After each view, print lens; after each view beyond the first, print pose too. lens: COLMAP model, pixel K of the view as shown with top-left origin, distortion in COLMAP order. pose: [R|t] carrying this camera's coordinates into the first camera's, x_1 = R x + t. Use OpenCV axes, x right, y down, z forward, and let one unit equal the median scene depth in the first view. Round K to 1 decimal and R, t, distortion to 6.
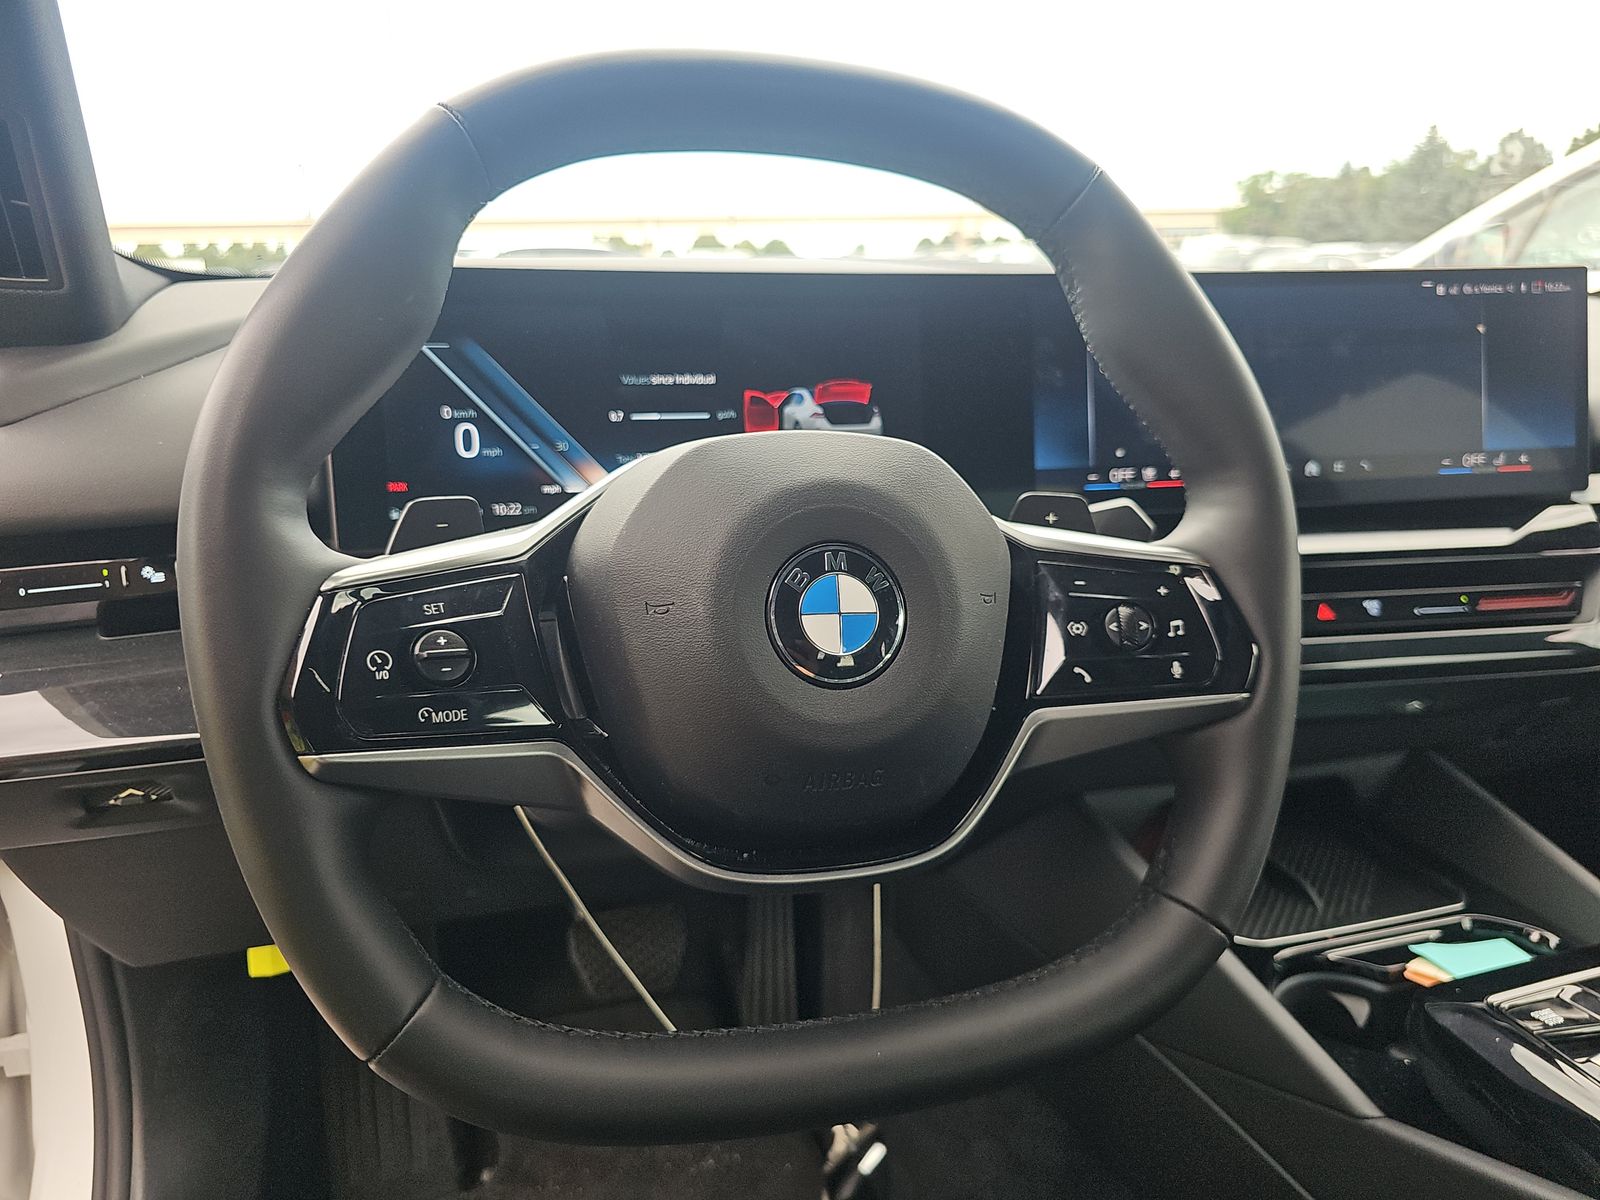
lens RADIAL K [[1093.1, 0, 792.5], [0, 1093.1, 530.9], [0, 0, 1]] dist [-0.003008, 0.003515]
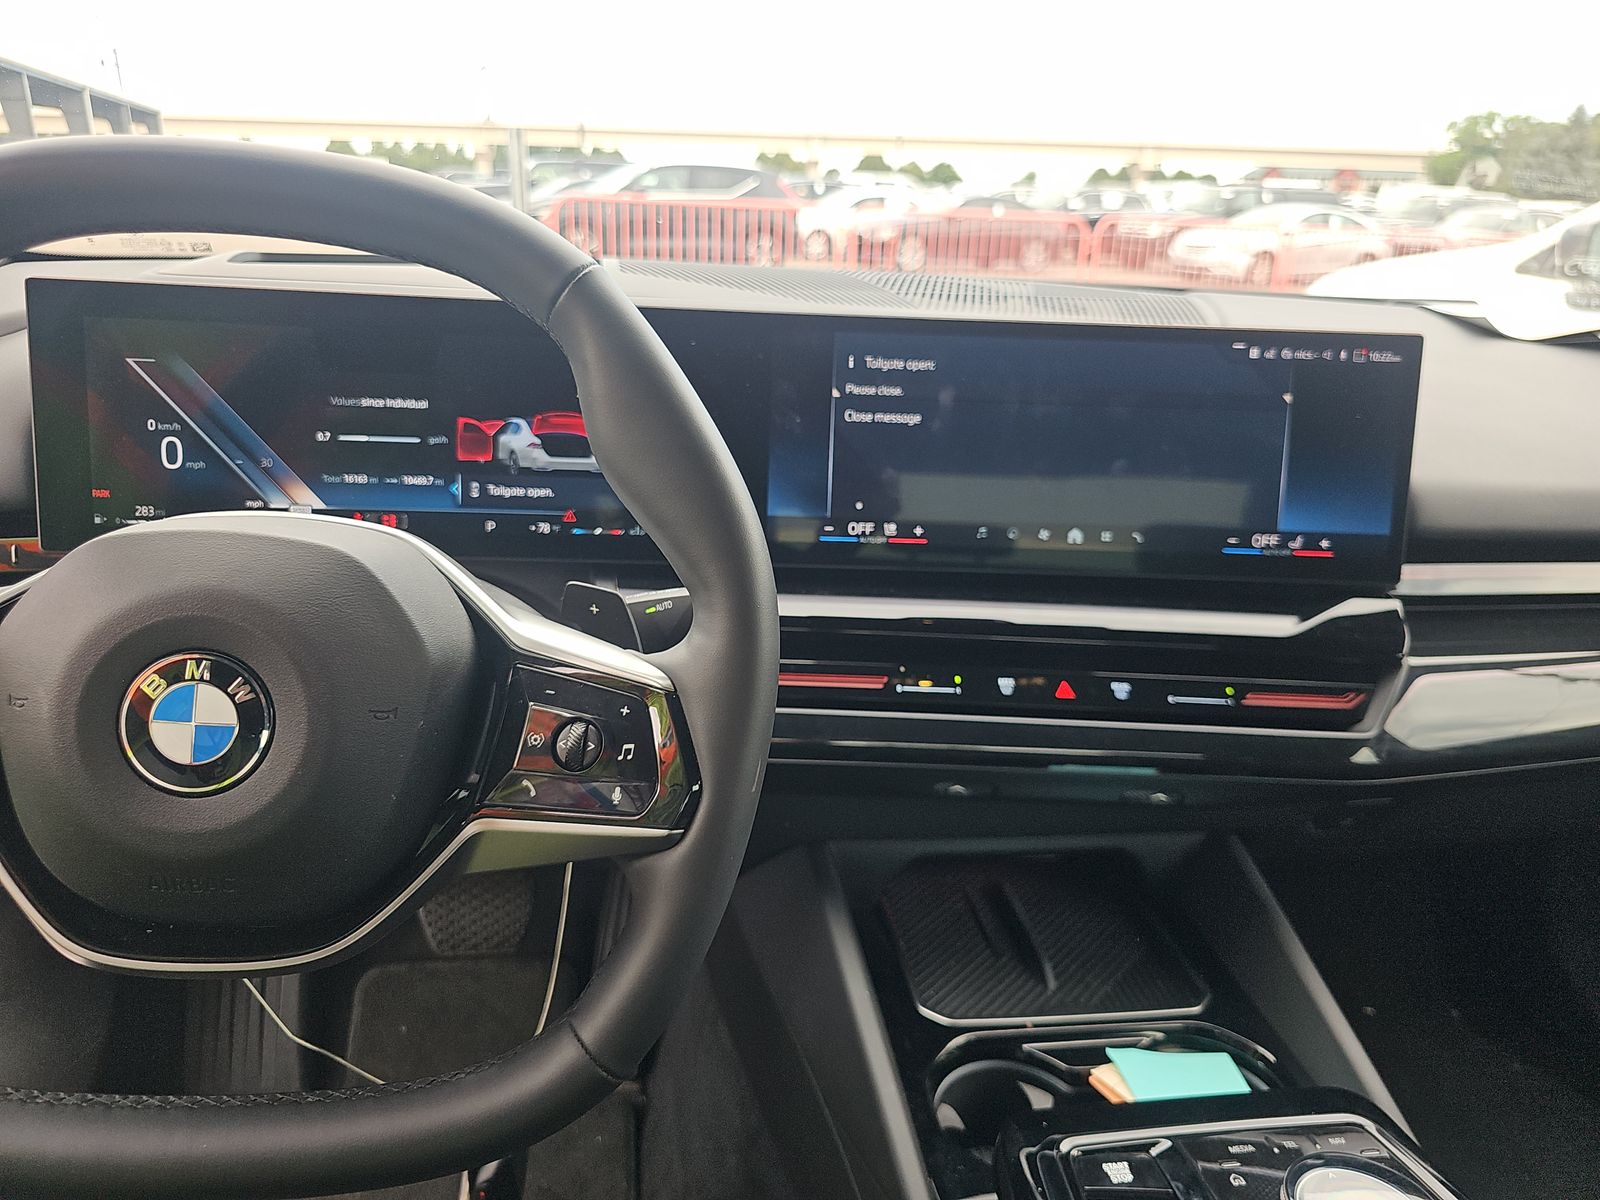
lens RADIAL K [[1093.1, 0, 792.5], [0, 1093.1, 530.9], [0, 0, 1]] dist [-0.003008, 0.003515]
pose [[0.988267, 0.087709, -0.125041, 0.383021], [-0.079158, 0.994273, 0.071799, -0.118823], [0.130622, -0.061059, 0.989550, 0.048146]]
